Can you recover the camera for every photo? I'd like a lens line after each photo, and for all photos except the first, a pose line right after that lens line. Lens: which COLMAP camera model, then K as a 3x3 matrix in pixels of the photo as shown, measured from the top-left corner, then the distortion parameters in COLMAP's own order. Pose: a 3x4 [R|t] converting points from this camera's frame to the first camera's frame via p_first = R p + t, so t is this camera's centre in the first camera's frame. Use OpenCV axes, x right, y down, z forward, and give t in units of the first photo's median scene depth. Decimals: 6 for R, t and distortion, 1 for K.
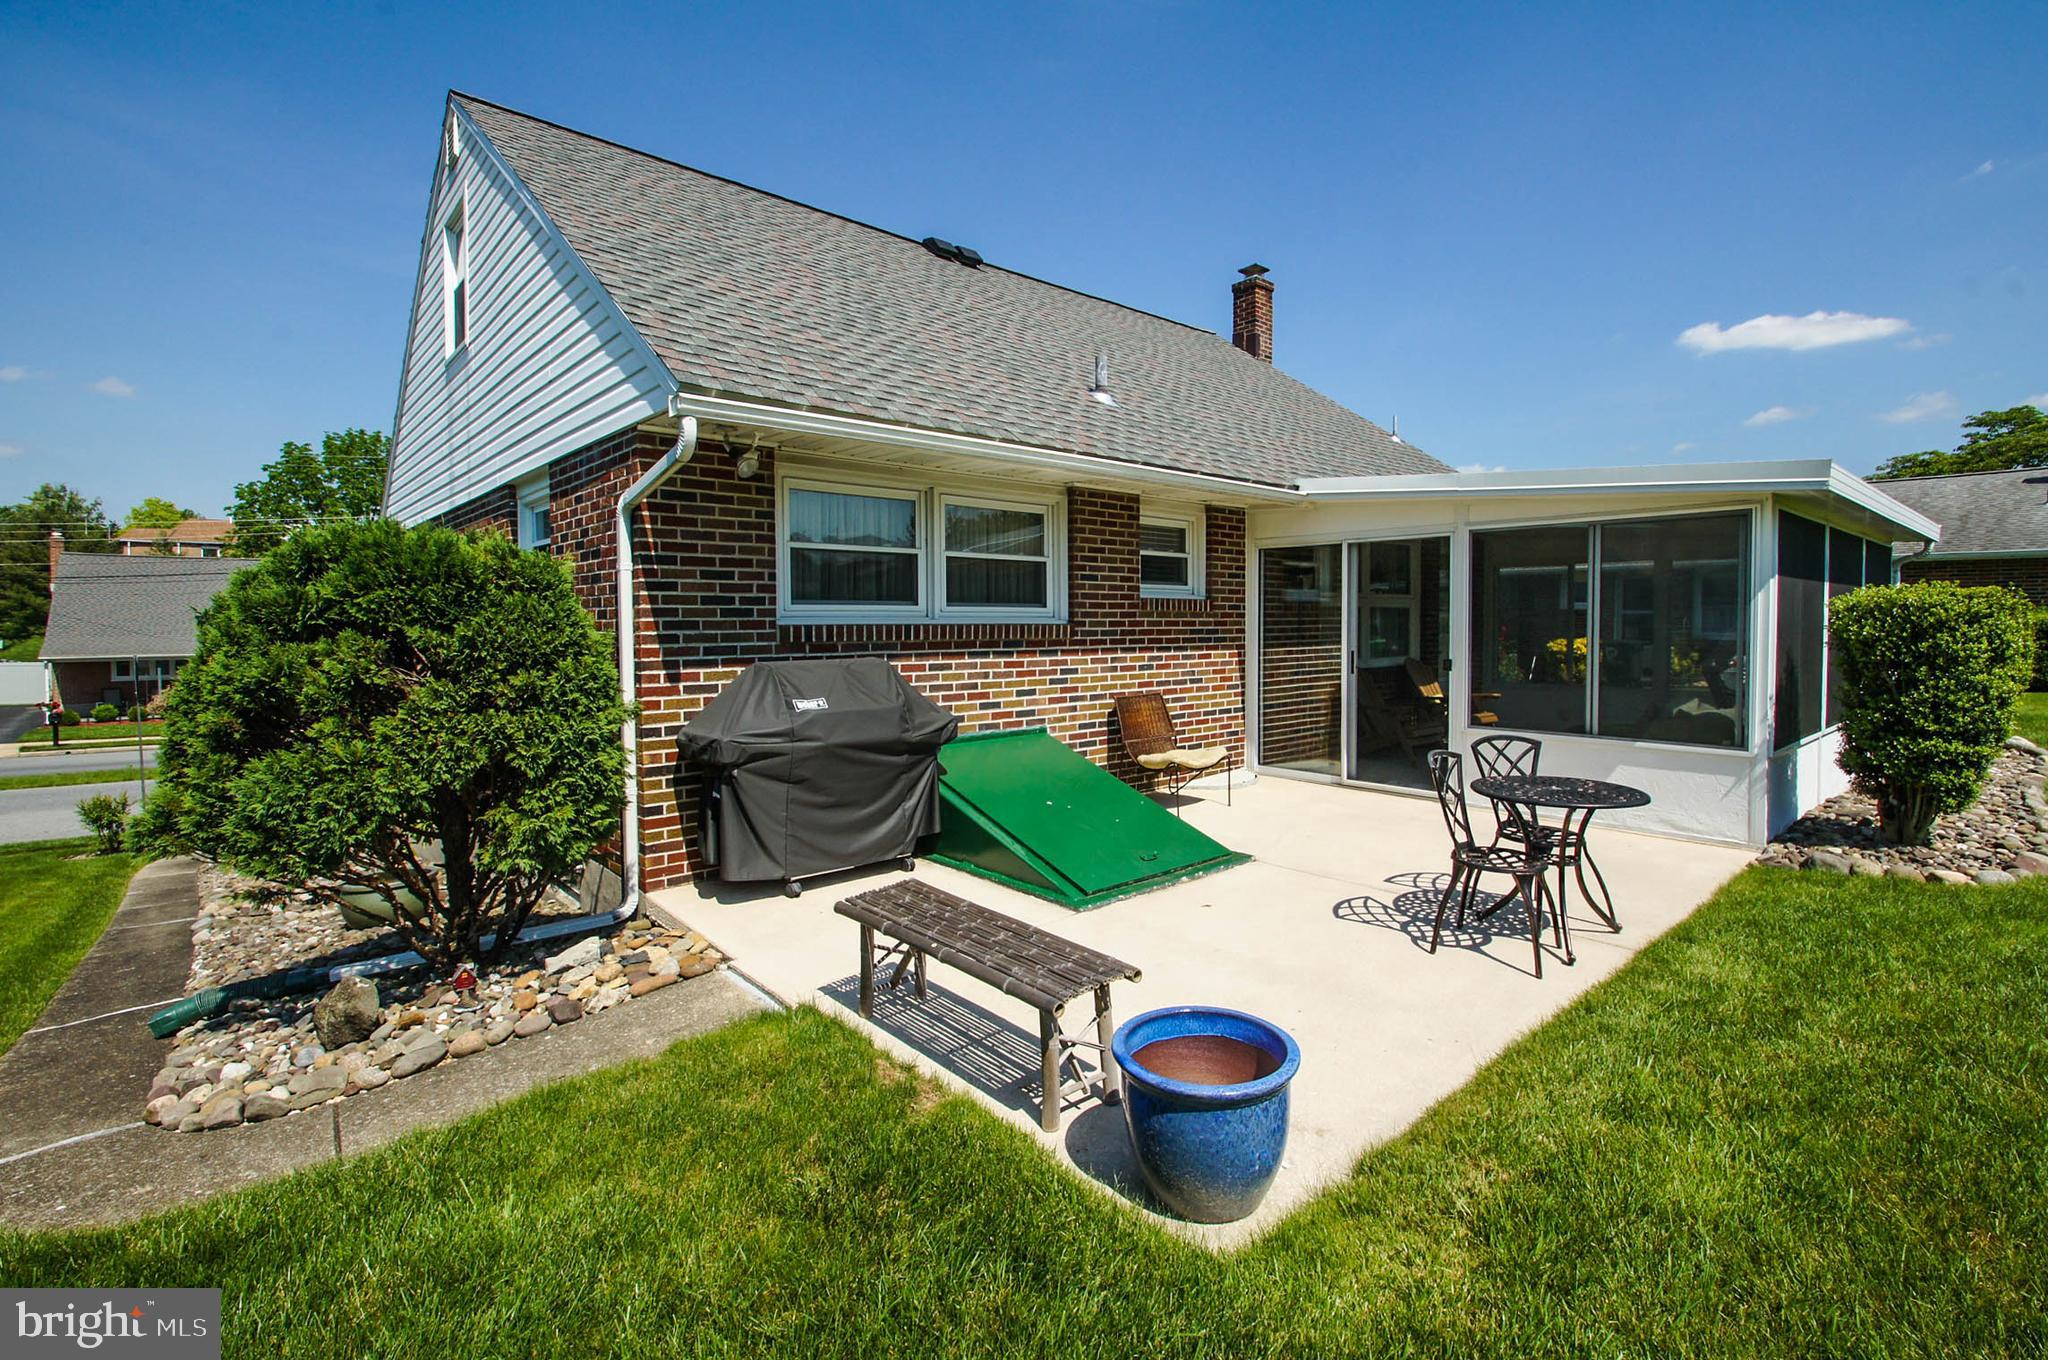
lens RADIAL K [[940.8, 0, 1058.1], [0, 940.8, 655.9], [0, 0, 1]] dist [-0.010065, -0.000531]
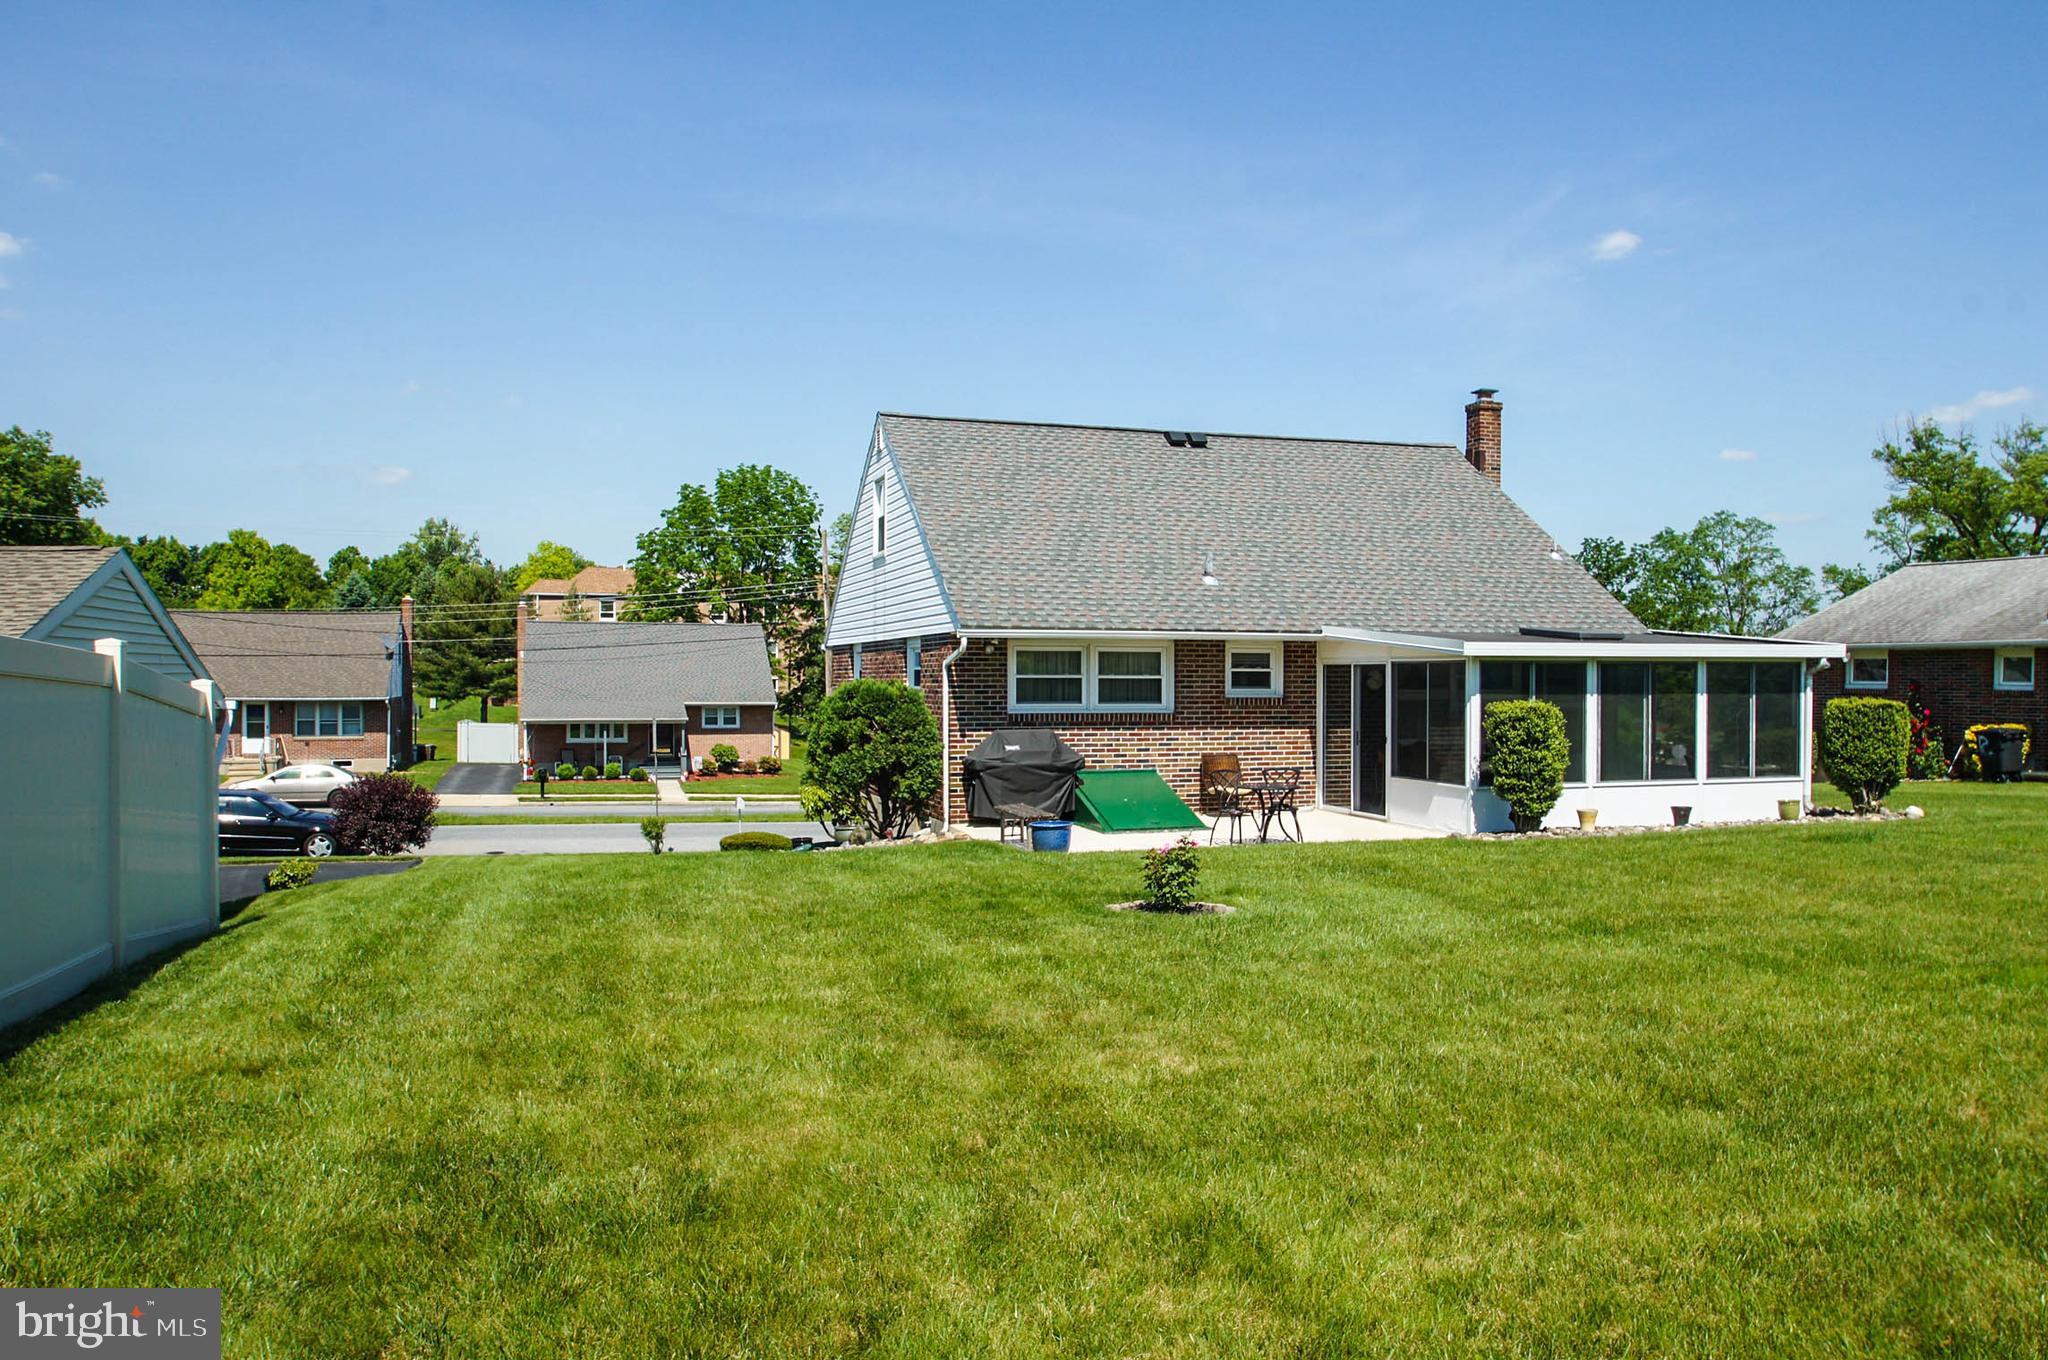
lens RADIAL K [[1536.4, 0, 1024.0], [0, 1536.4, 680.0], [0, 0, 1]] dist [-0.005982, -0.001030]
pose [[0.902903, 0.004038, -0.429825, 1.010148], [-0.019275, 0.999330, -0.031102, 0.000149], [0.429411, 0.036367, 0.902377, -1.766377]]
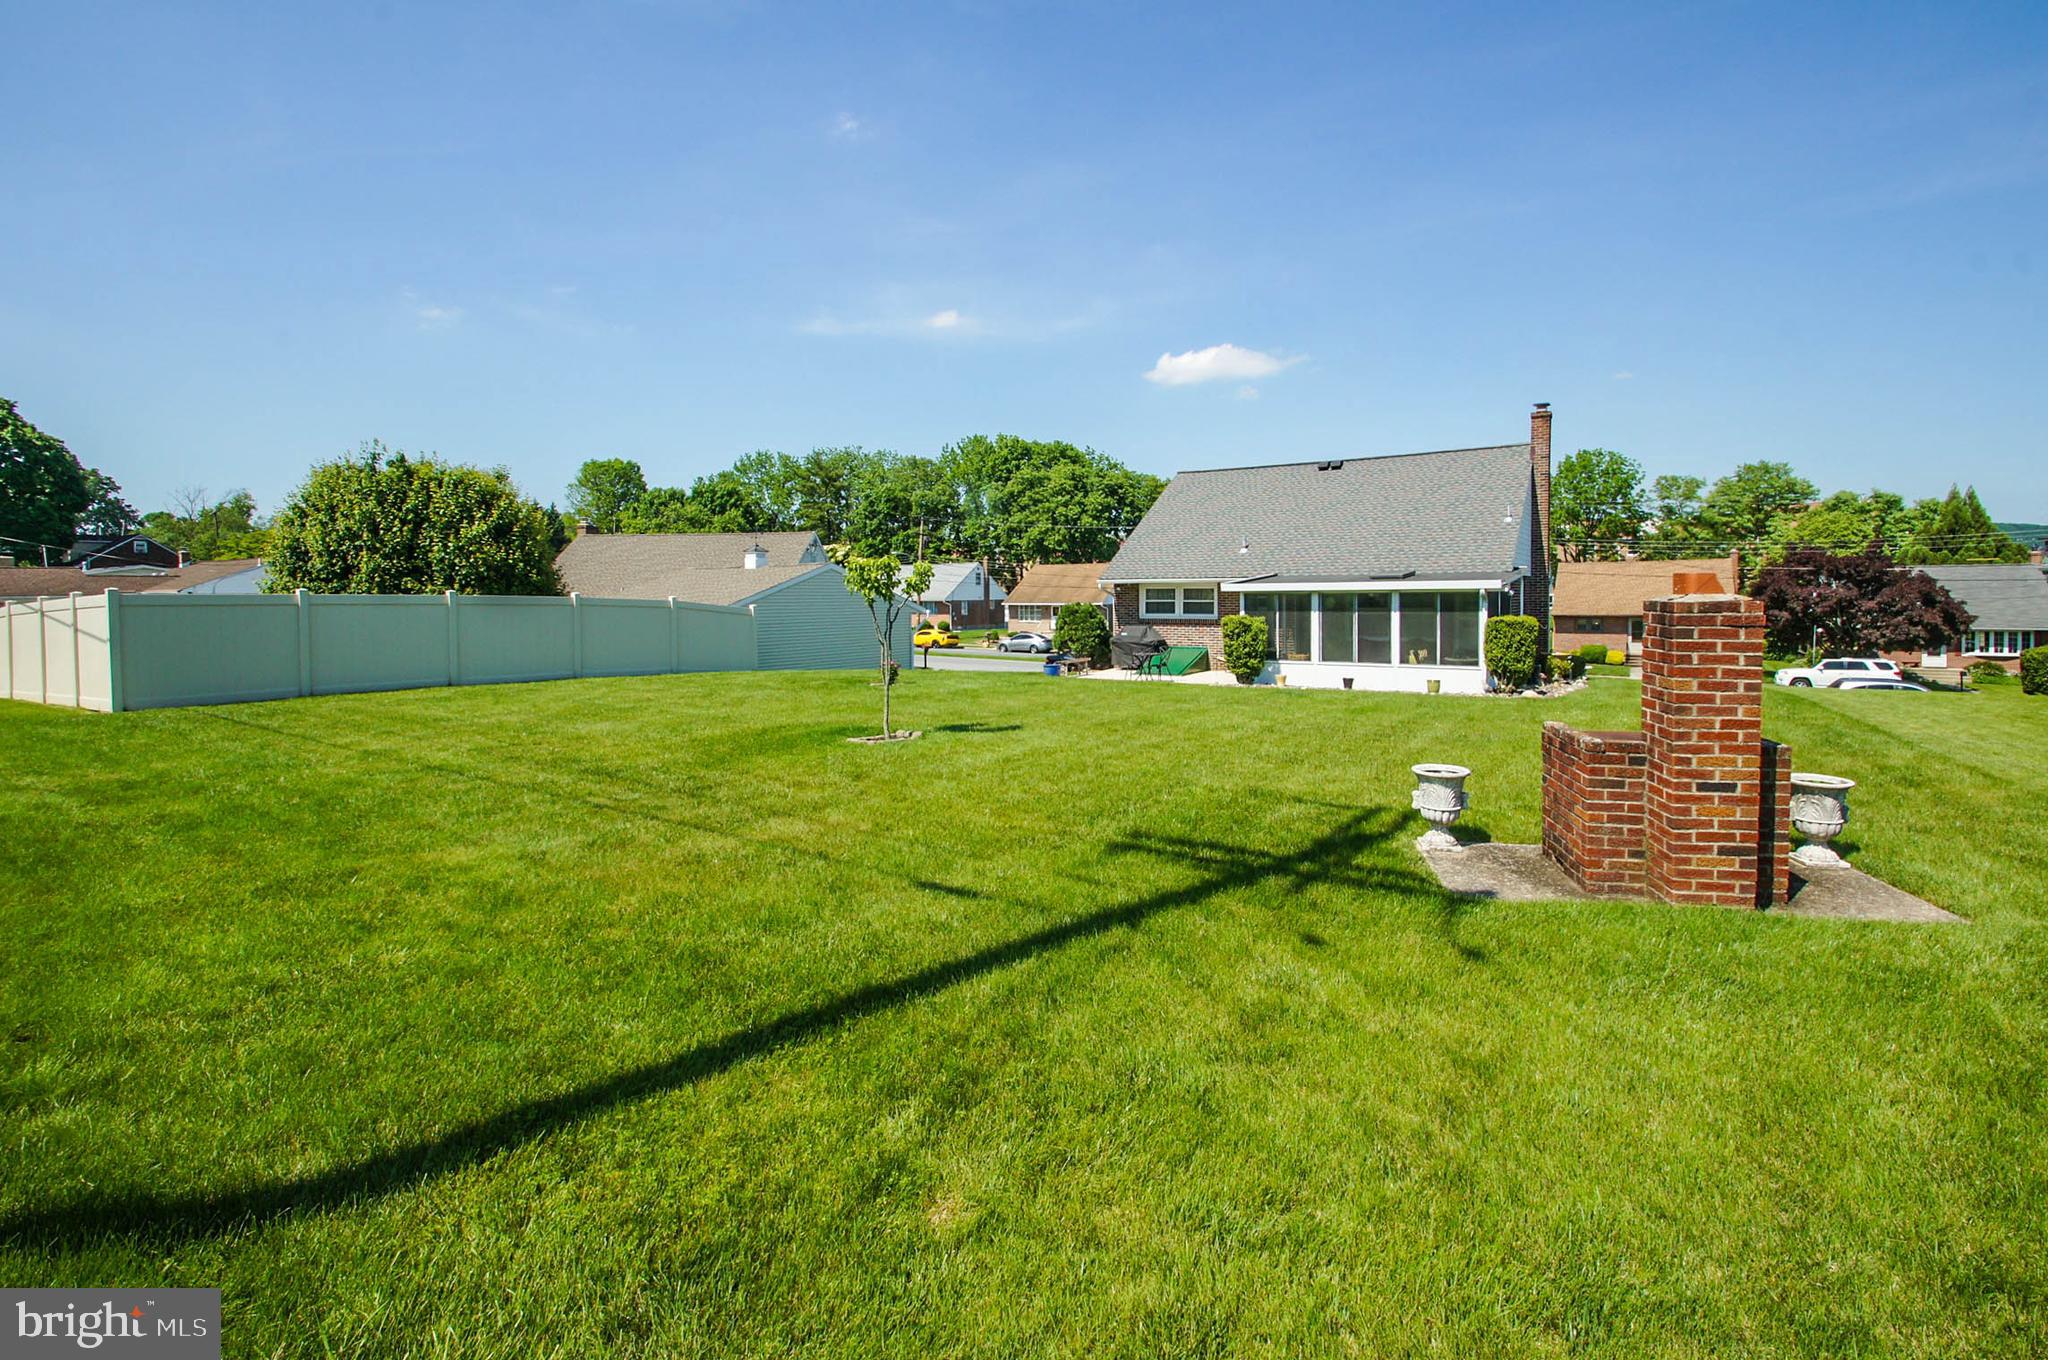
lens RADIAL K [[940.8, 0, 1058.1], [0, 940.8, 655.9], [0, 0, 1]] dist [-0.010065, -0.000531]
pose [[0.220129, 0.060497, -0.973593, 3.319881], [-0.034251, 0.997939, 0.054265, -0.067678], [0.974869, 0.021401, 0.221747, -0.358942]]
